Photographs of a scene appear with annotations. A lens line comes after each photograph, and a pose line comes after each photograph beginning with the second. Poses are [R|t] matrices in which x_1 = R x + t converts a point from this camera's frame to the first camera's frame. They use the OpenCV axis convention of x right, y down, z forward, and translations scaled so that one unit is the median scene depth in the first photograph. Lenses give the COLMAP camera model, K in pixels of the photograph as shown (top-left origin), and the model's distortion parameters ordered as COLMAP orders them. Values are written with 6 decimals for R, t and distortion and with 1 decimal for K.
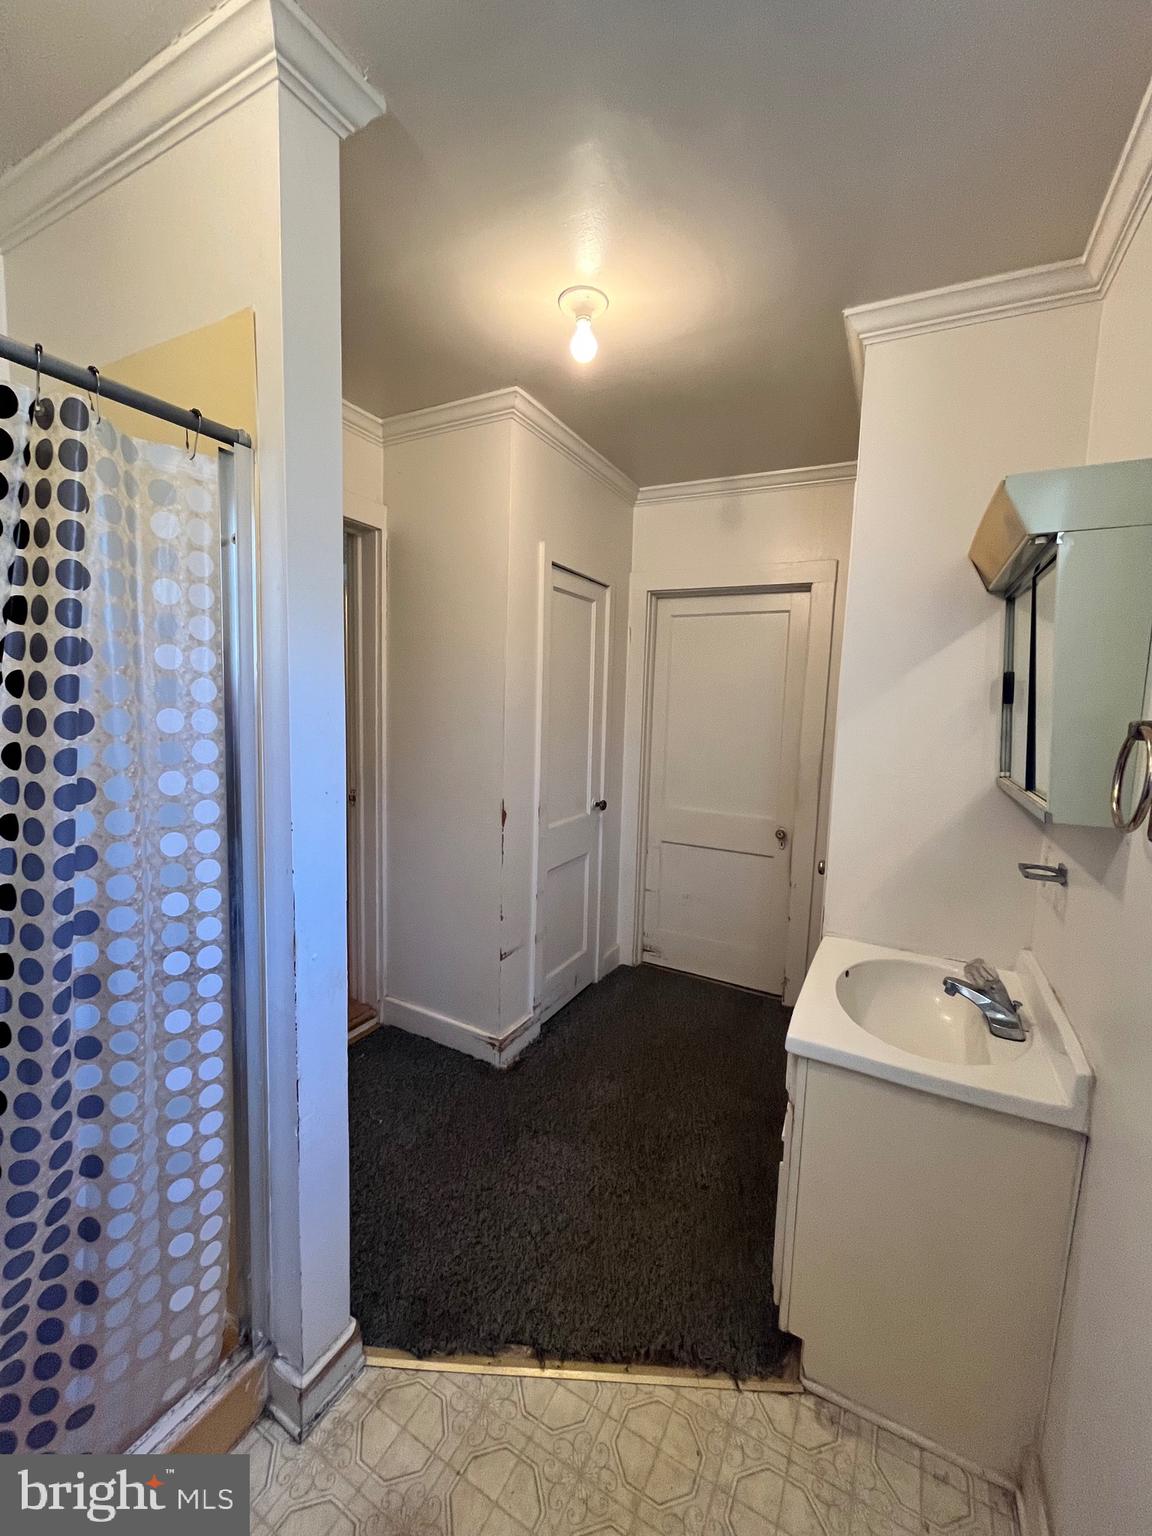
lens RADIAL K [[617.0, 0, 576.0], [0, 617.0, 768.0], [0, 0, 1]] dist [-0.004381, -0.000344]
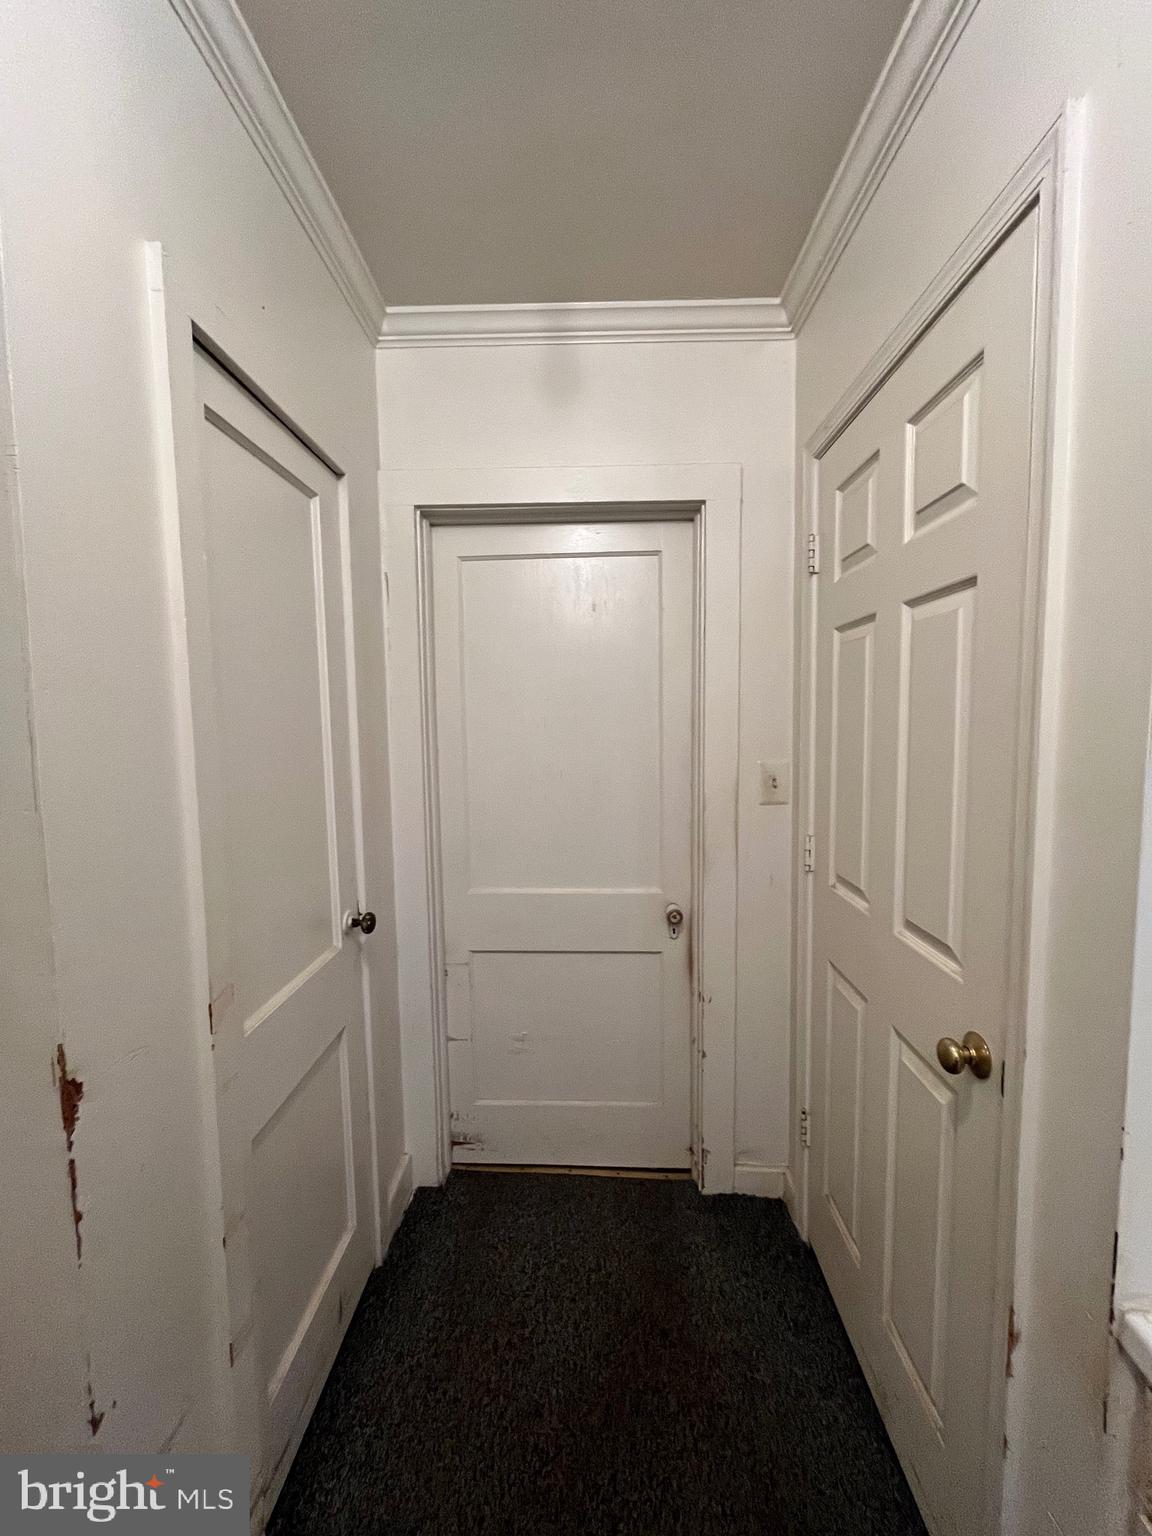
lens RADIAL K [[617.0, 0, 576.0], [0, 617.0, 768.0], [0, 0, 1]] dist [-0.004381, -0.000344]
pose [[0.897384, -0.077292, 0.434428, -0.010950], [0.087481, 0.996160, -0.003473, -0.044790], [-0.432491, 0.041120, 0.900700, 0.479582]]
